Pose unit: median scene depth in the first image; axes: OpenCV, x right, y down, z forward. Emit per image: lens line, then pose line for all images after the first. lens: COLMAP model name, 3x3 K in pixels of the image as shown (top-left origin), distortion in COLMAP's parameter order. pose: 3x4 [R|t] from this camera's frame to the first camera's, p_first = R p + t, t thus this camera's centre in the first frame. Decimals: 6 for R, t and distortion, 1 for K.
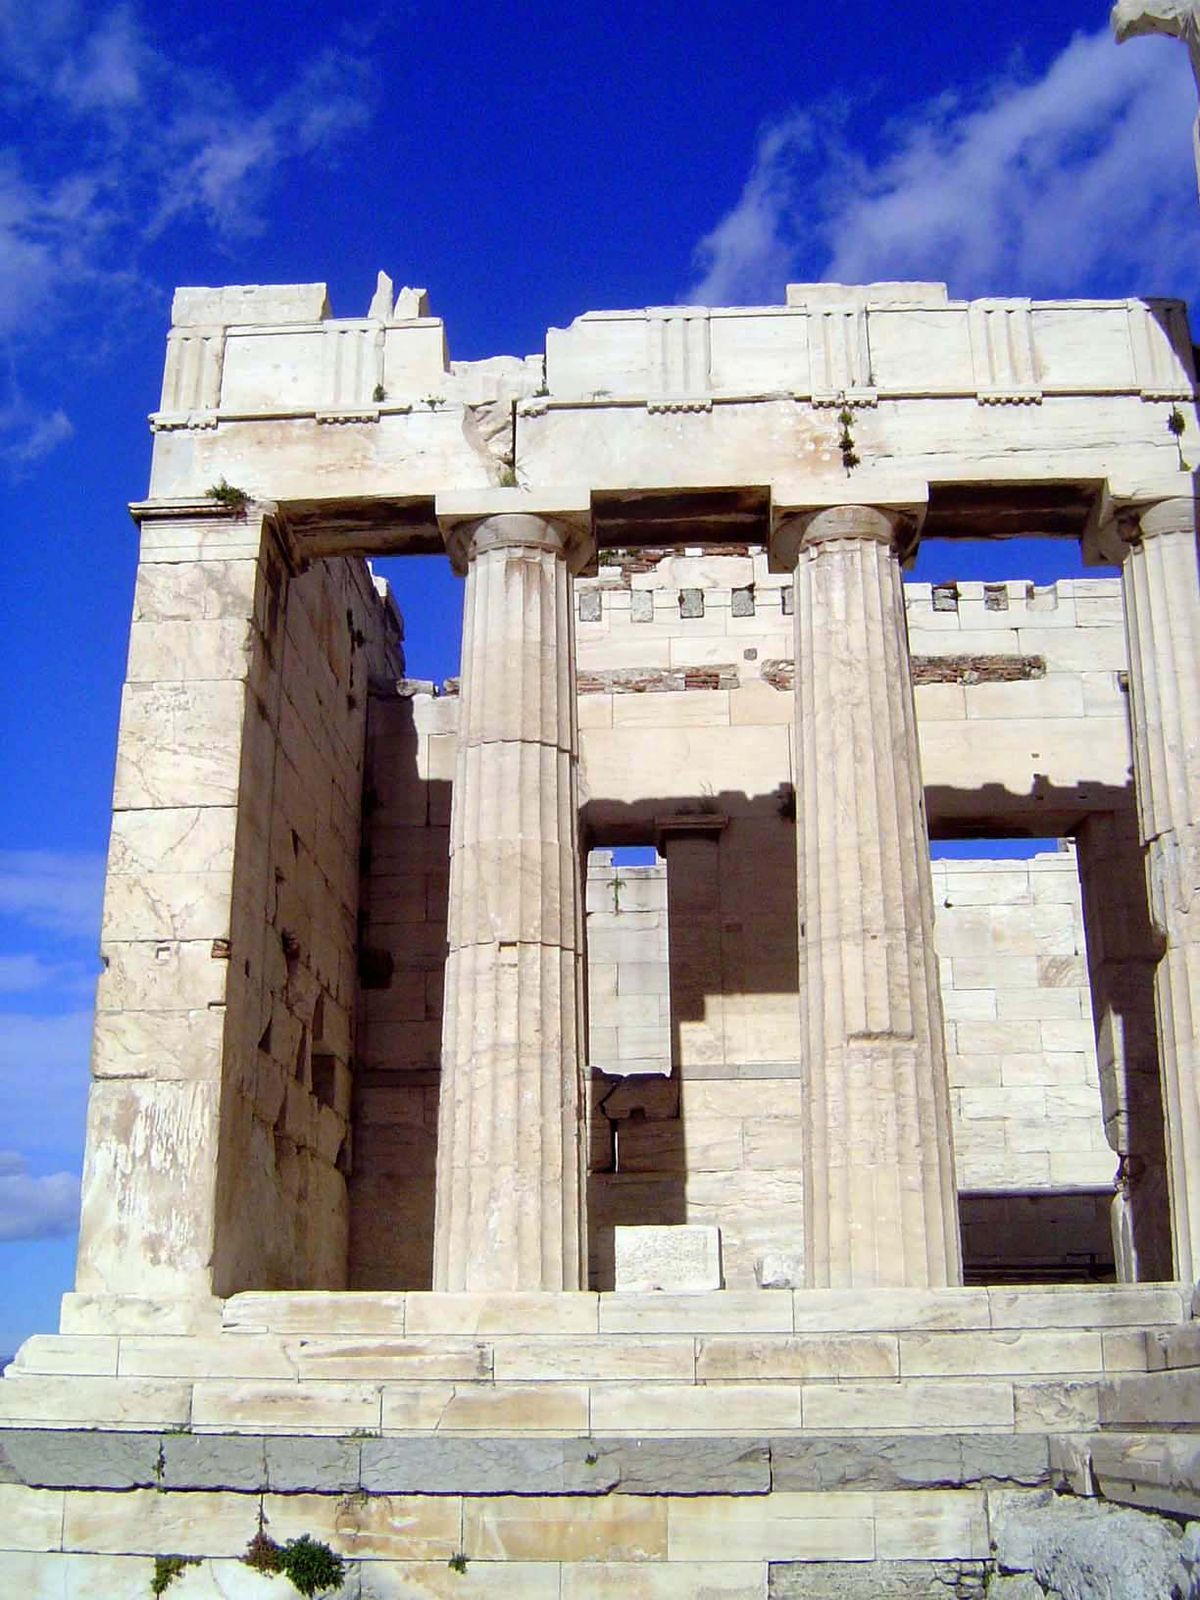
lens RADIAL K [[1841.1, 0, 597.3], [0, 1841.1, 792.1], [0, 0, 1]] dist [-0.145518, 0.000000]
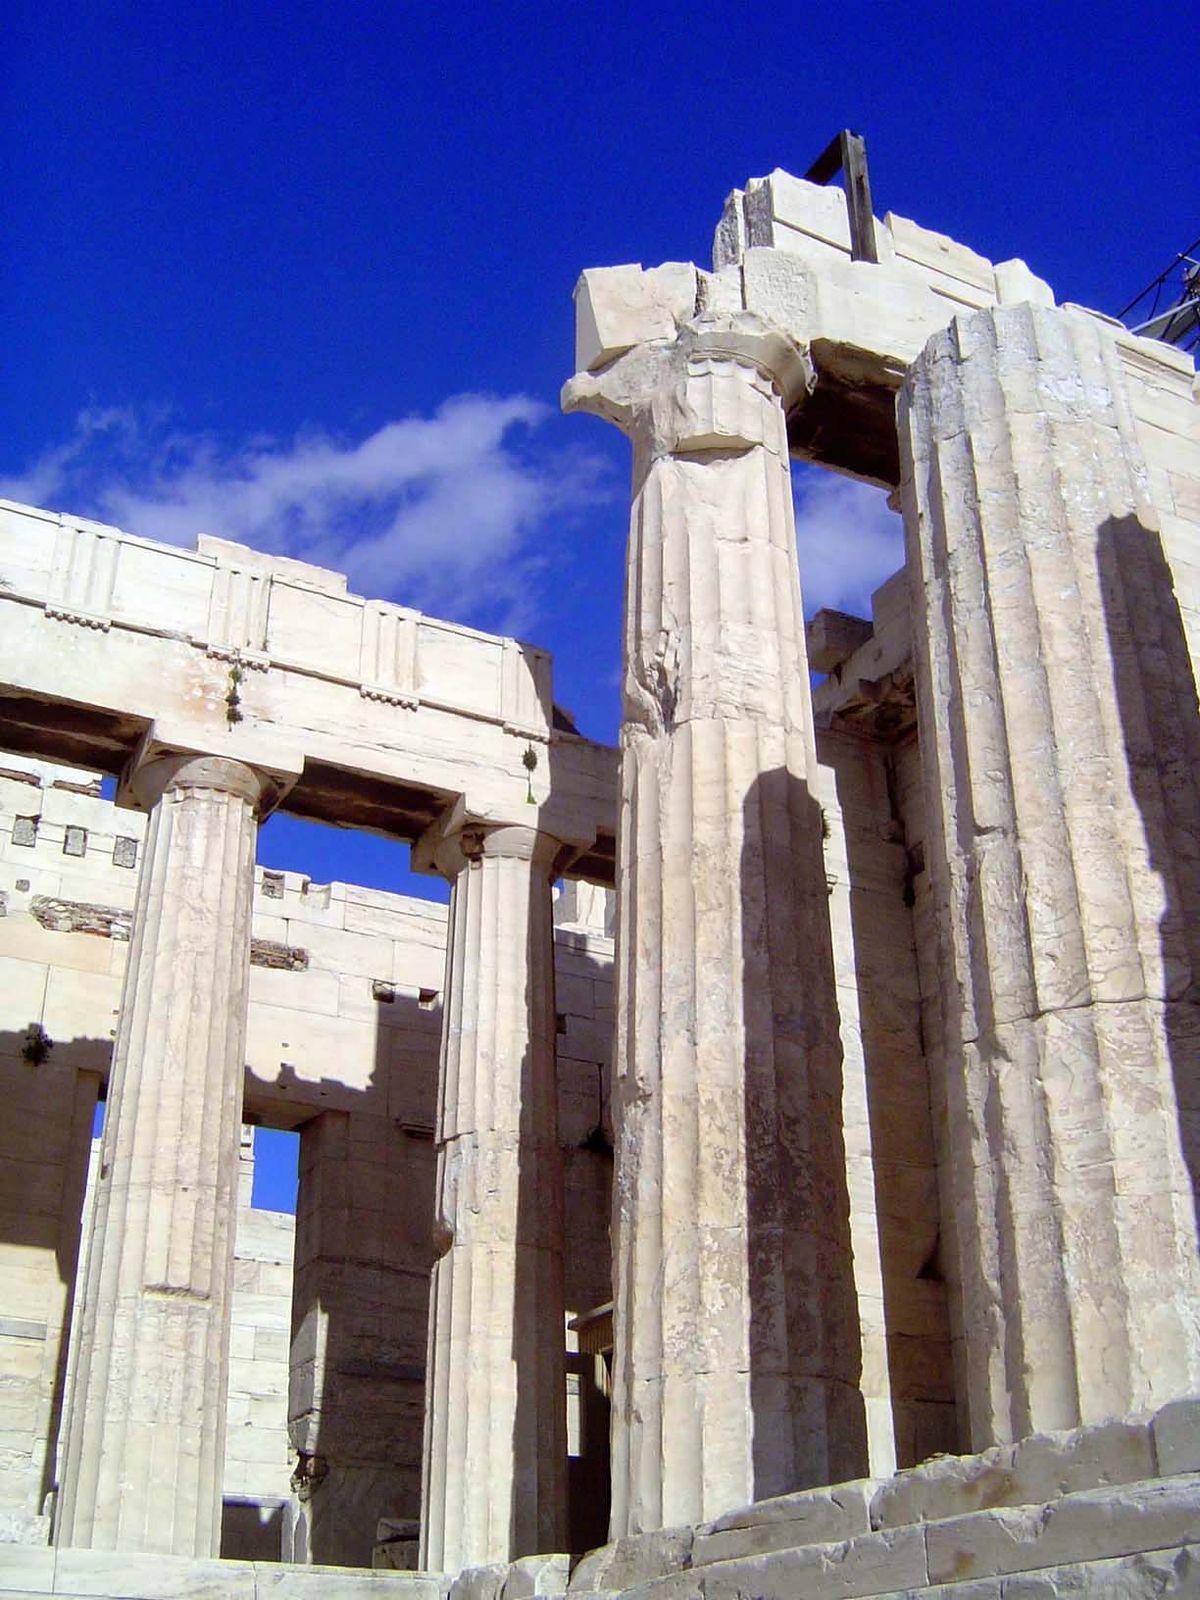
lens RADIAL K [[1841.1, 0, 643.2], [0, 1841.1, 781.3], [0, 0, 1]] dist [-0.145518, 0.000000]
pose [[0.843773, 0.247889, 0.476024, -0.142757], [-0.157952, 0.962359, -0.221171, 0.040981], [-0.512932, 0.111429, 0.851167, 0.027894]]
